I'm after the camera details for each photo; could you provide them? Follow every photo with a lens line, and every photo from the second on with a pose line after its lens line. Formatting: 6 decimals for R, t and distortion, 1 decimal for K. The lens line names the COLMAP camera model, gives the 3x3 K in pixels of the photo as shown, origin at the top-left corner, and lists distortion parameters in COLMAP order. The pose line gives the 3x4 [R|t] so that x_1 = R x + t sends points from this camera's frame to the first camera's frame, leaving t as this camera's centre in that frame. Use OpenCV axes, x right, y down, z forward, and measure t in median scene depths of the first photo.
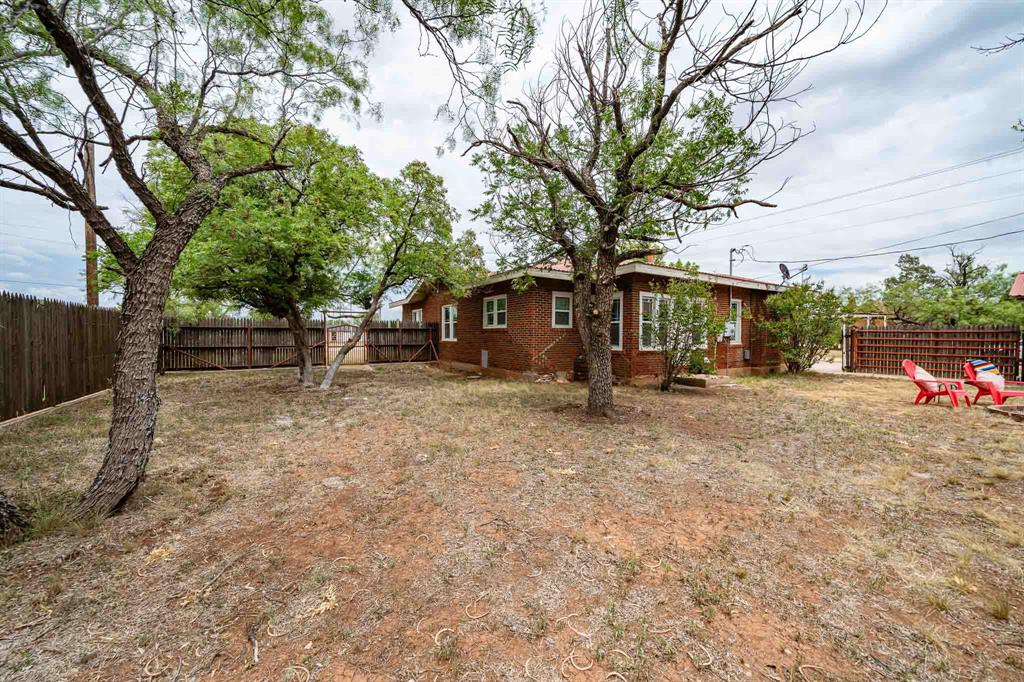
lens RADIAL K [[375.4, 0, 513.3], [0, 375.4, 343.4], [0, 0, 1]] dist [0.001024, 0.000028]
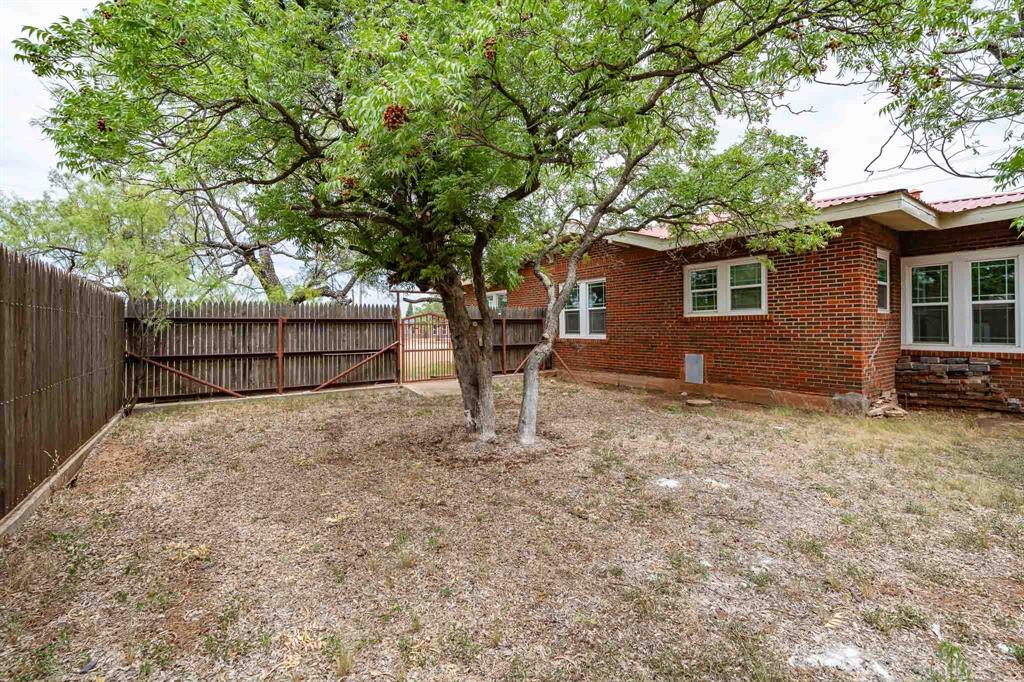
lens RADIAL K [[434.1, 0, 510.6], [0, 434.1, 333.3], [0, 0, 1]] dist [-0.001877, -0.000040]
pose [[0.997632, -0.010668, 0.067946, -0.412701], [0.011612, 0.999841, -0.013513, -0.007924], [-0.067791, 0.014270, 0.997598, 0.341425]]
